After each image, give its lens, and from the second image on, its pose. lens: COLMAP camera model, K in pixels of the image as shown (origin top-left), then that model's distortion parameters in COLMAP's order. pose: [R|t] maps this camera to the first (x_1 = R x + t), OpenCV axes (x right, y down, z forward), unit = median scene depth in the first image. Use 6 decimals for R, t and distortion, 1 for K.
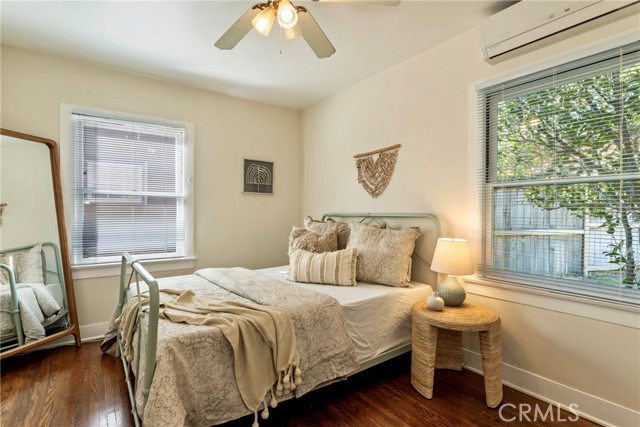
lens RADIAL K [[308.0, 0, 320.0], [0, 308.0, 213.5], [0, 0, 1]] dist [-0.003453, -0.000531]
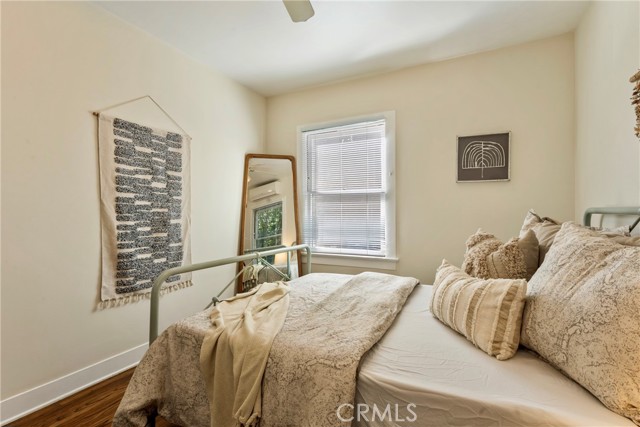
lens RADIAL K [[308.0, 0, 320.0], [0, 308.0, 213.5], [0, 0, 1]] dist [-0.003453, -0.000531]
pose [[0.467781, 0.002021, -0.883842, 0.291782], [0.005940, 0.999968, 0.005431, 0.004190], [0.883824, -0.007791, 0.467754, 0.386075]]
